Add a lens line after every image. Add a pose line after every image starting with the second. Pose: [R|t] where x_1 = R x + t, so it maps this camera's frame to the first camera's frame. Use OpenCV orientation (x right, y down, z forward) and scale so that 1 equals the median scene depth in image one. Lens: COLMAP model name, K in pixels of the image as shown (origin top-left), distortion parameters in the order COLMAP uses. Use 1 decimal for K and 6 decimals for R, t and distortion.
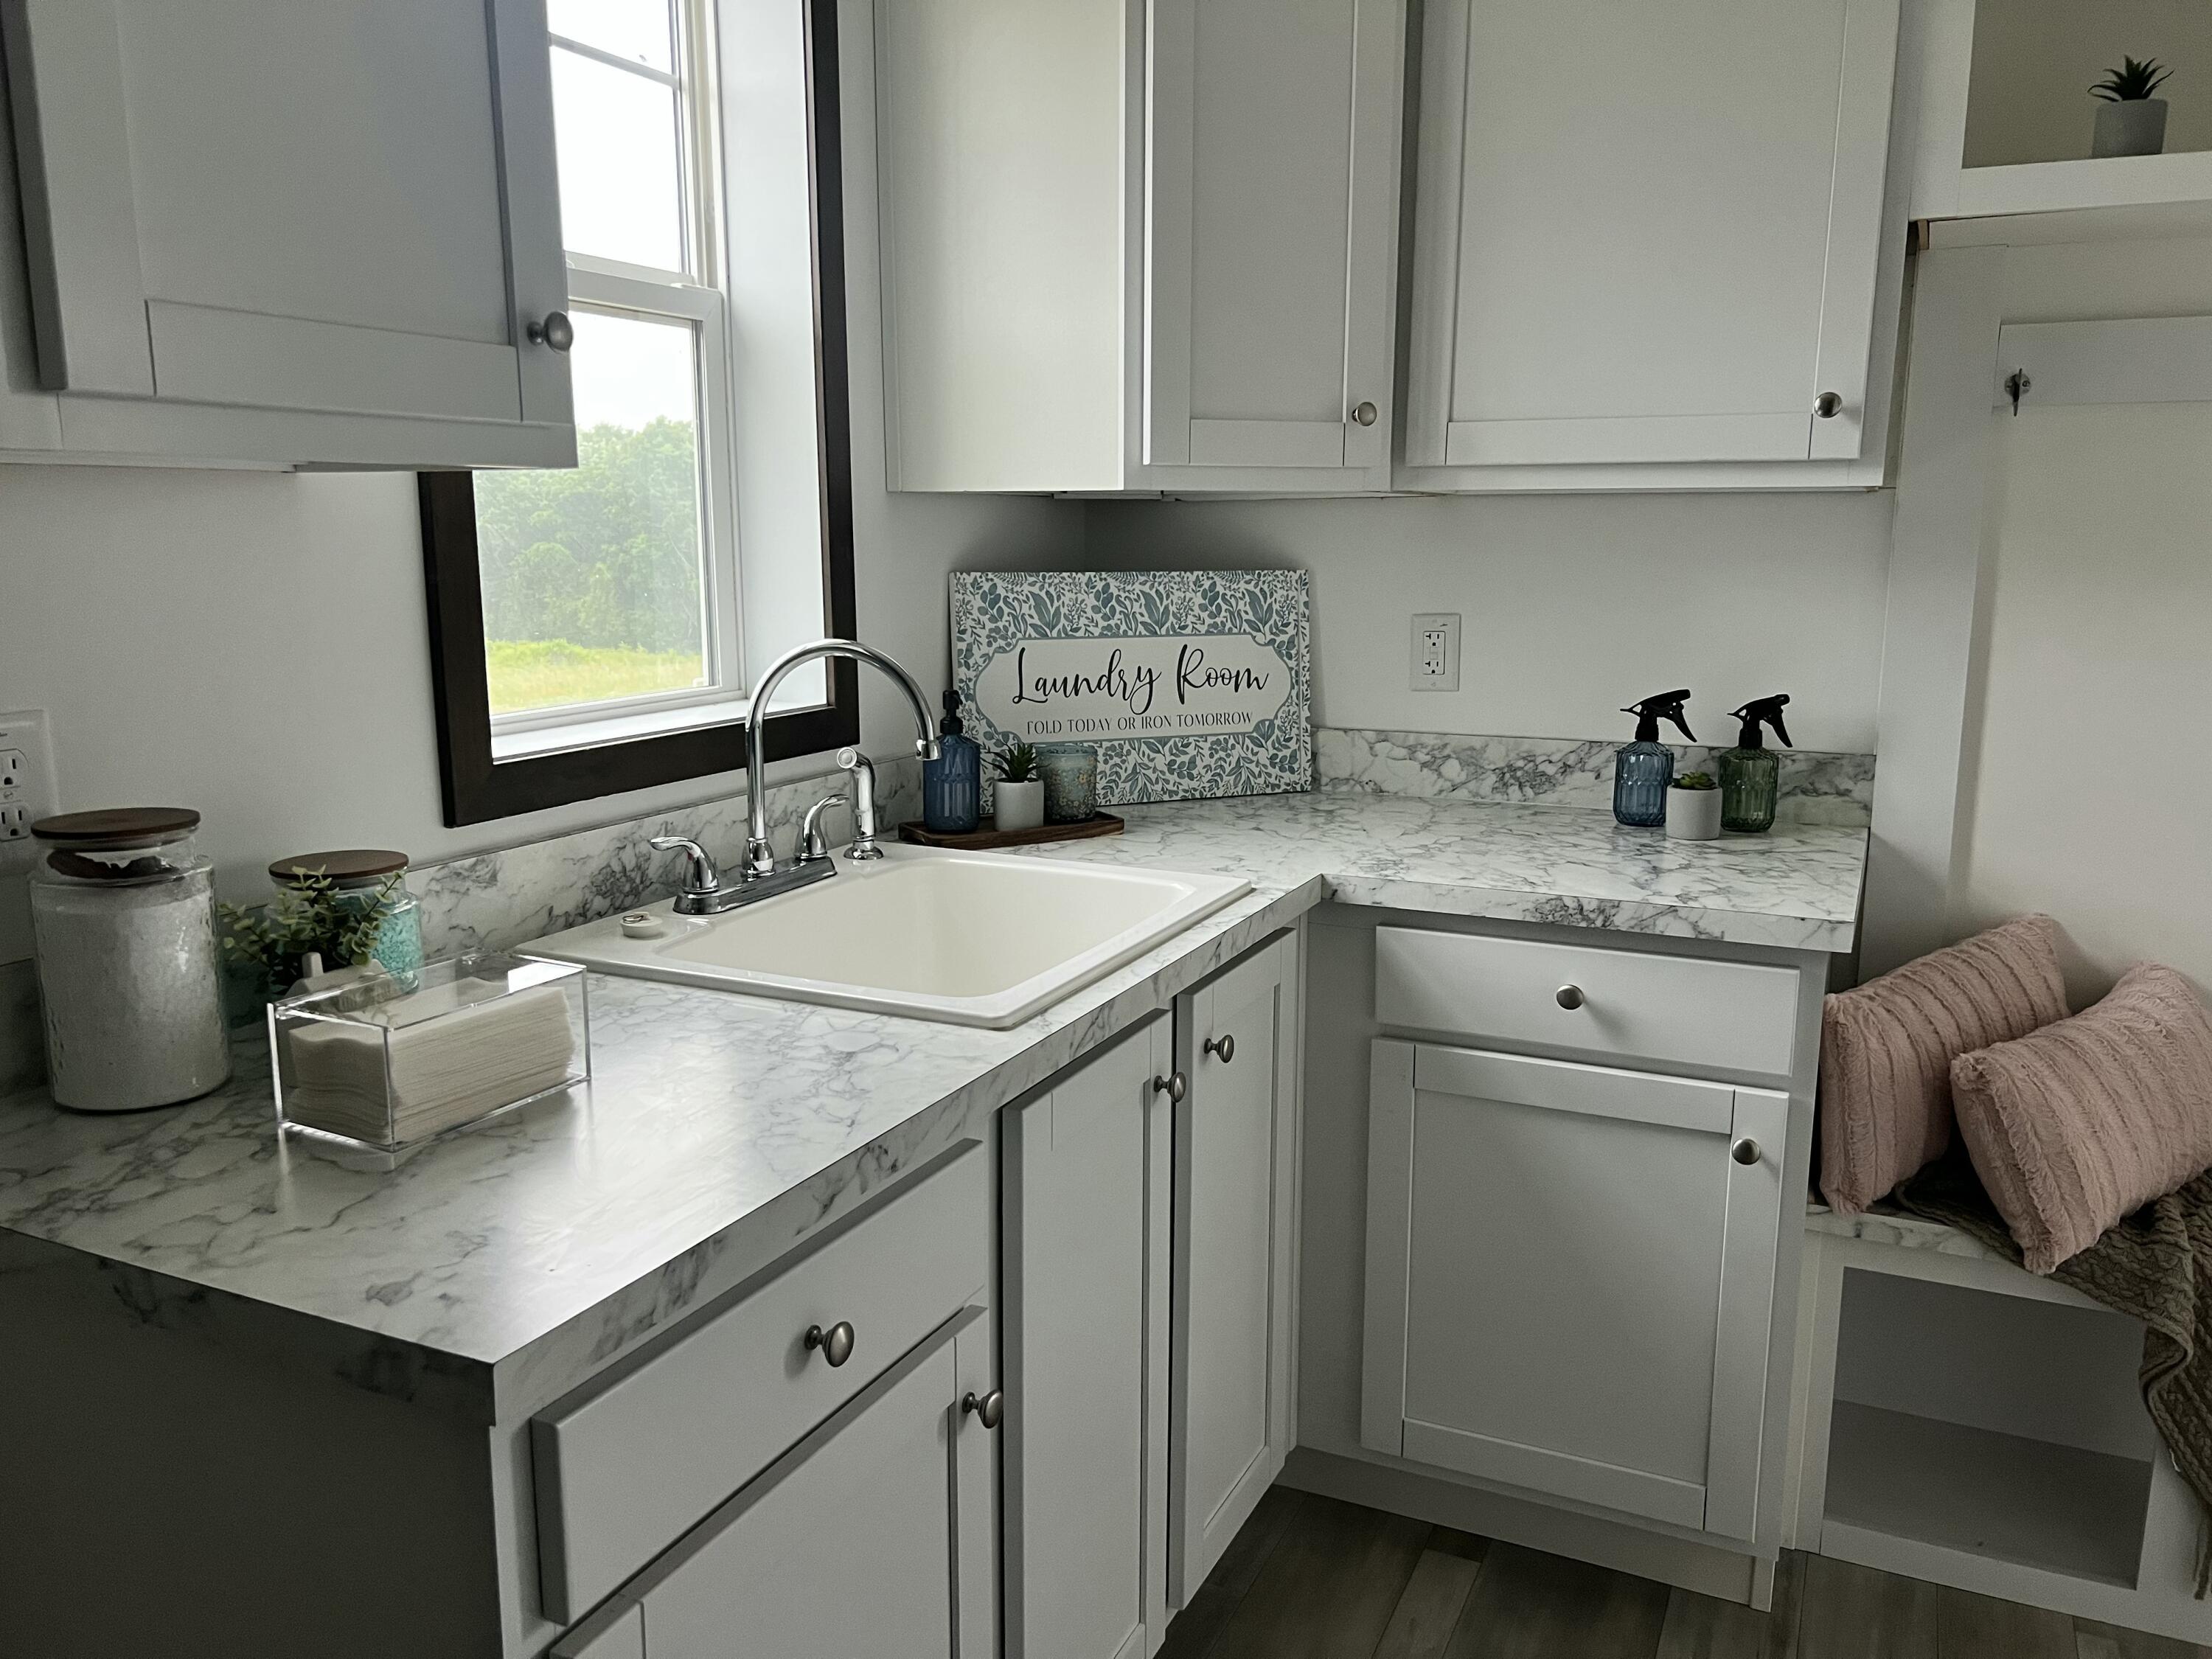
lens RADIAL K [[1658.6, 0, 1105.2], [0, 1658.6, 822.9], [0, 0, 1]] dist [0.046823, -0.059785]
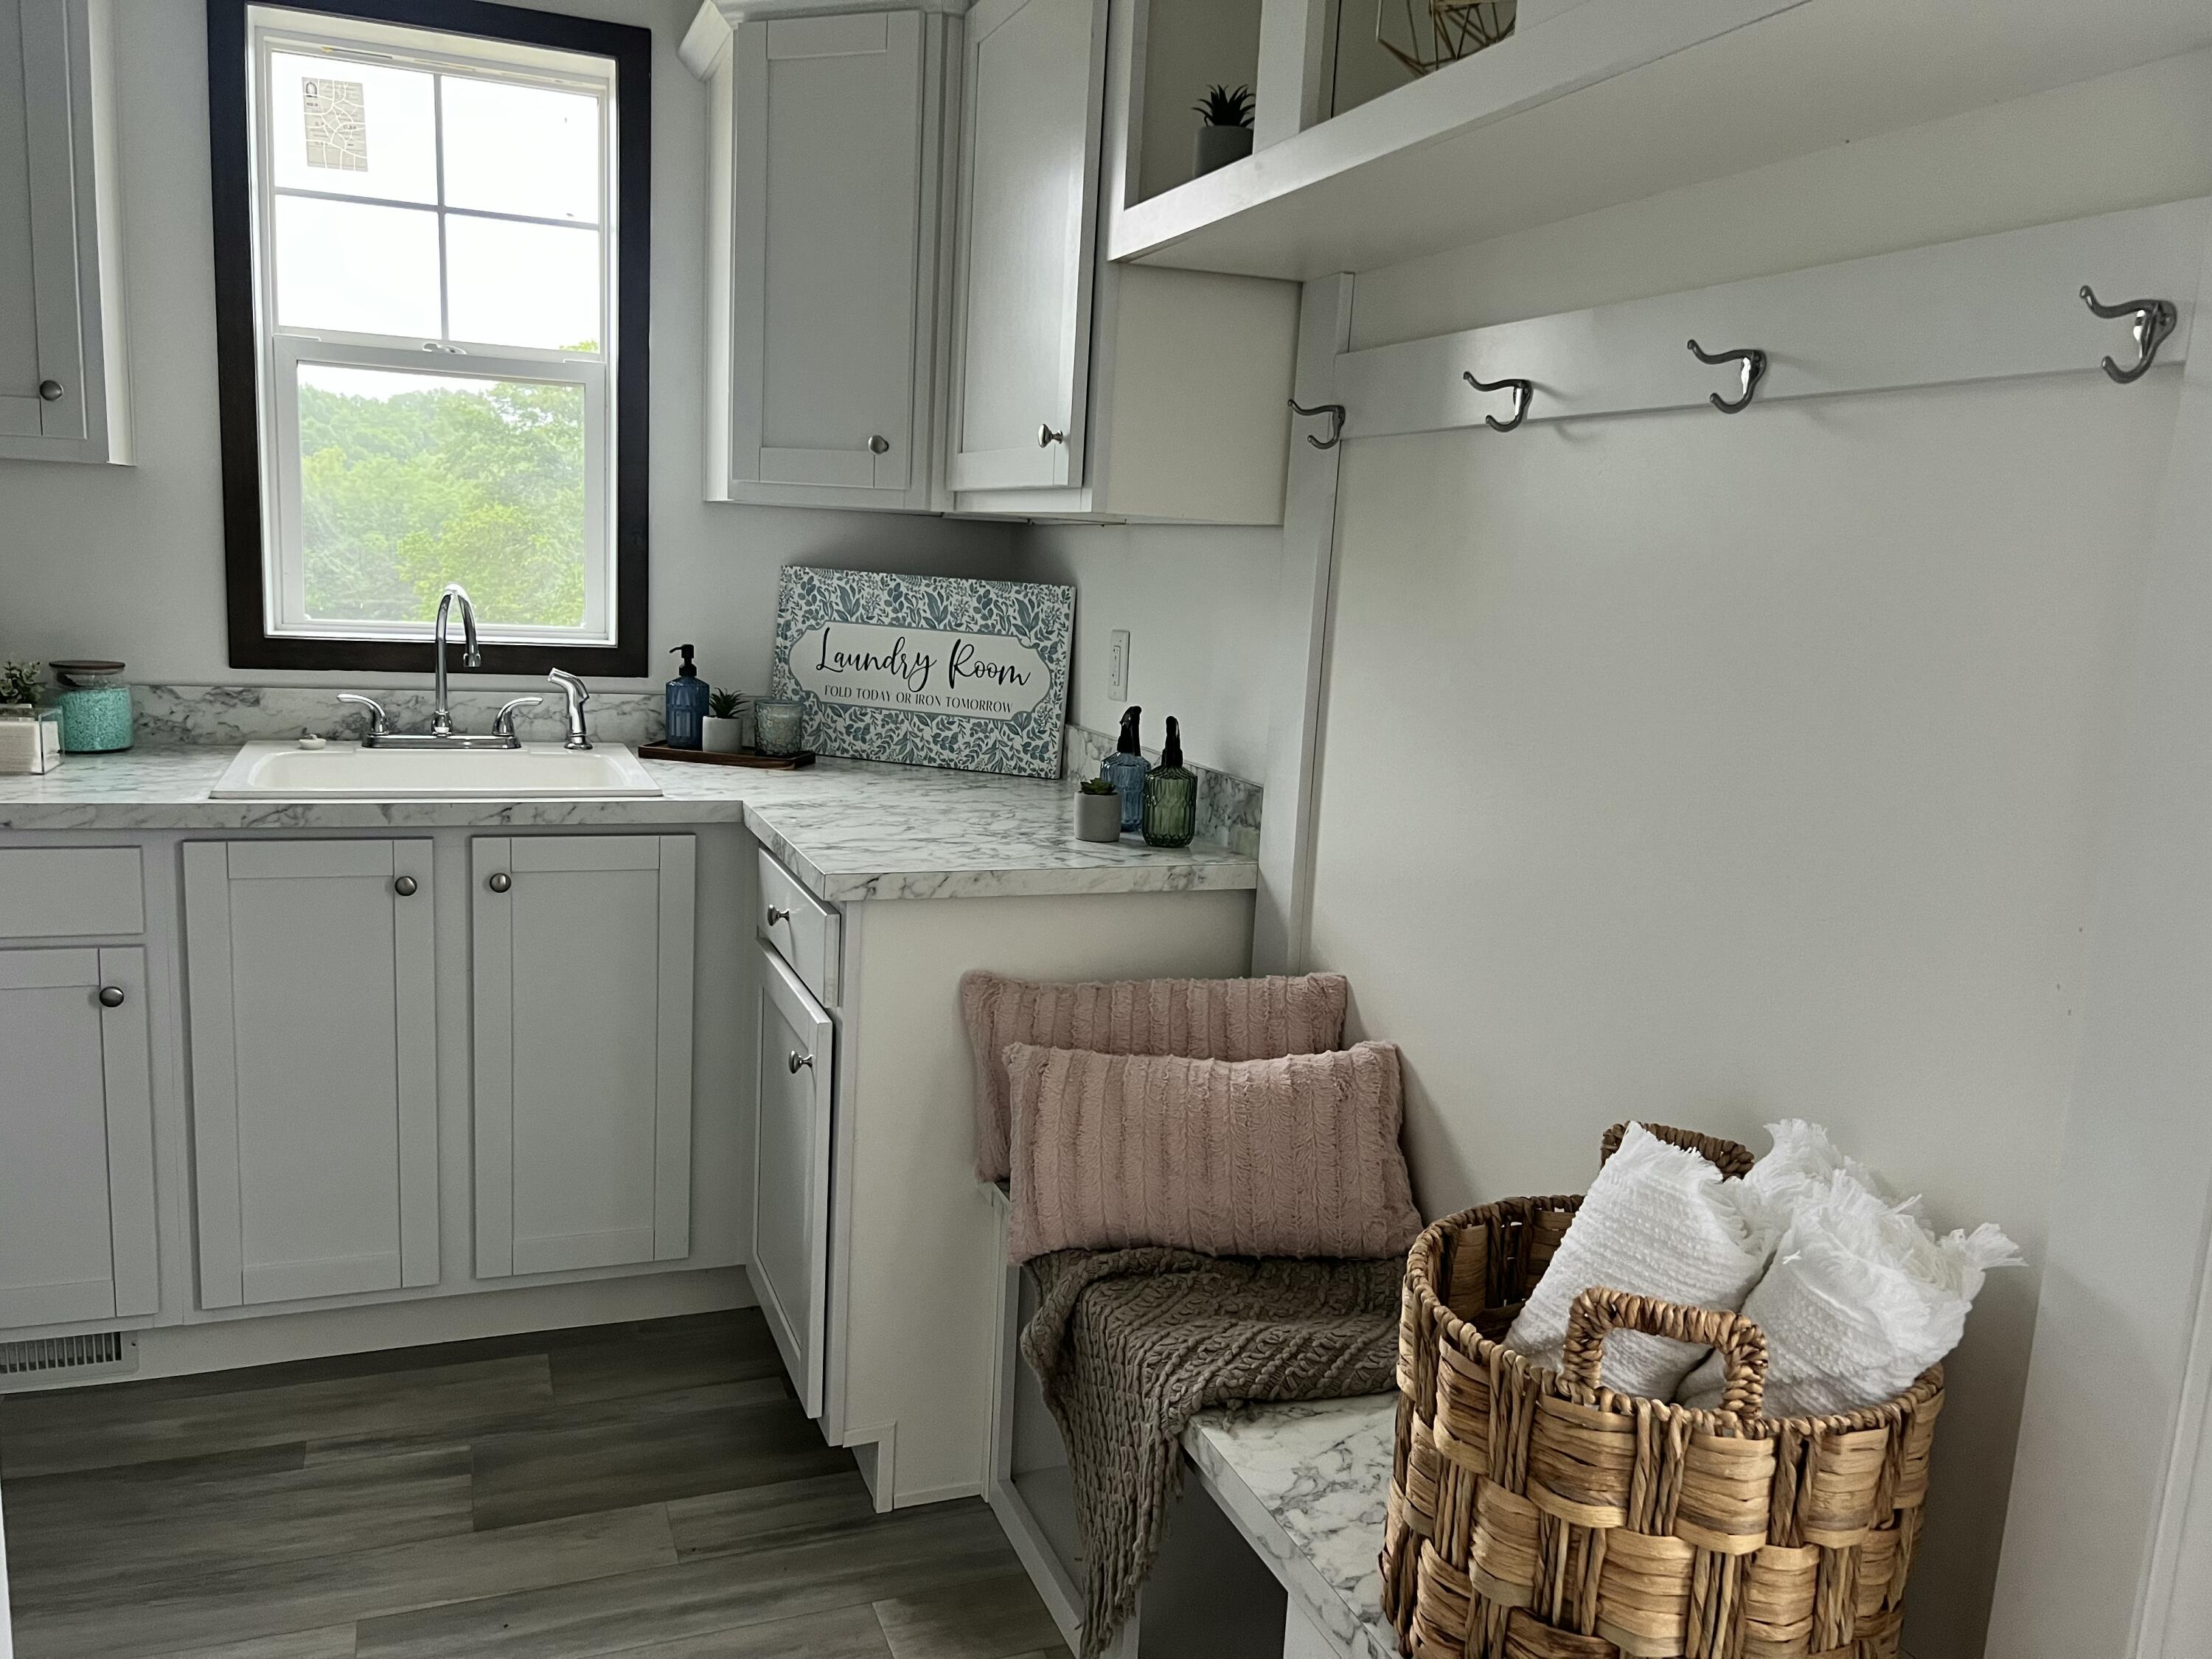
lens RADIAL K [[1658.6, 0, 1109.0], [0, 1658.6, 827.7], [0, 0, 1]] dist [0.046823, -0.059785]
pose [[0.718208, 0.153219, -0.678749, 0.970091], [-0.173478, 0.984082, 0.038581, -0.038864], [0.673856, 0.090039, 0.733356, 0.207015]]
